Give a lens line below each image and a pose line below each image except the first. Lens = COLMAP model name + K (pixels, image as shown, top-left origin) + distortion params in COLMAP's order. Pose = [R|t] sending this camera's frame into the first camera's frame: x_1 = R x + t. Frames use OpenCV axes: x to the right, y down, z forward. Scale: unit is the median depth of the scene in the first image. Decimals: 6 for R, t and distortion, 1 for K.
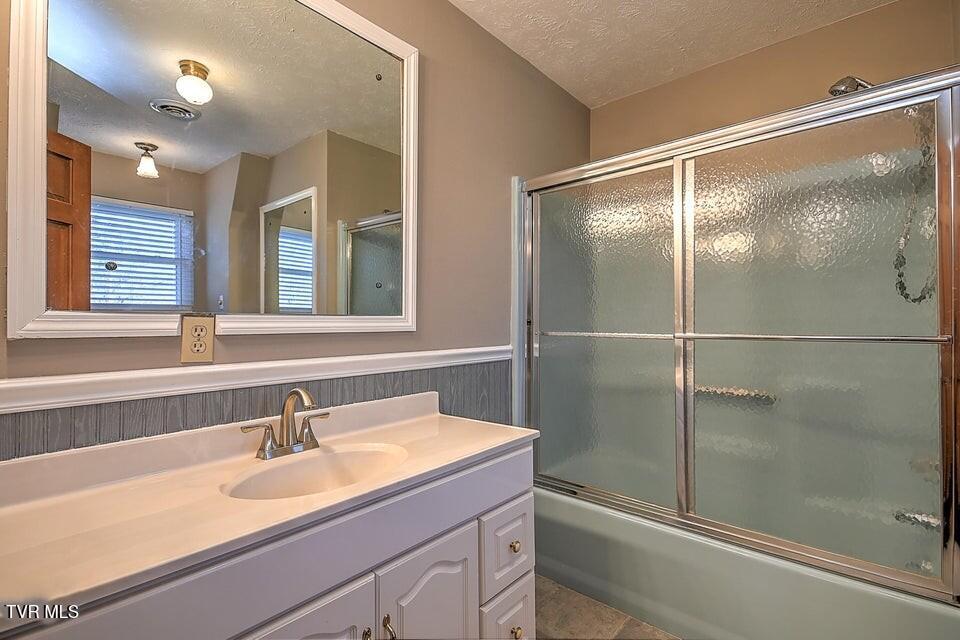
lens RADIAL K [[447.0, 0, 482.4], [0, 447.0, 319.3], [0, 0, 1]] dist [0.016188, 0.000834]
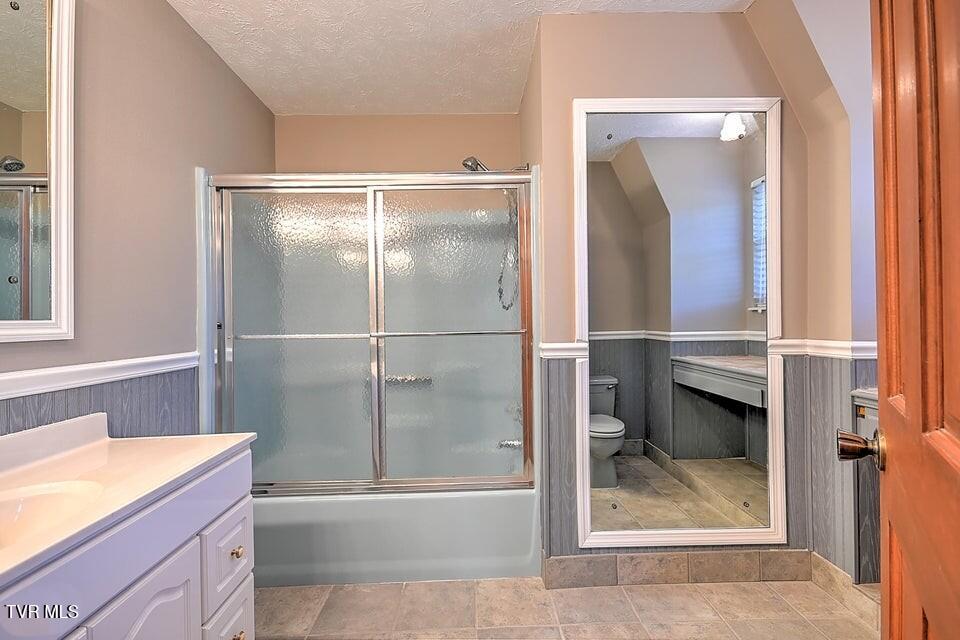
lens RADIAL K [[439.1, 0, 477.1], [0, 439.1, 318.1], [0, 0, 1]] dist [0.018984, -0.009152]
pose [[0.736827, -0.004349, 0.676067, -0.149026], [0.009501, 0.999947, -0.003922, -0.000984], [-0.676014, 0.009314, 0.736830, -0.061735]]
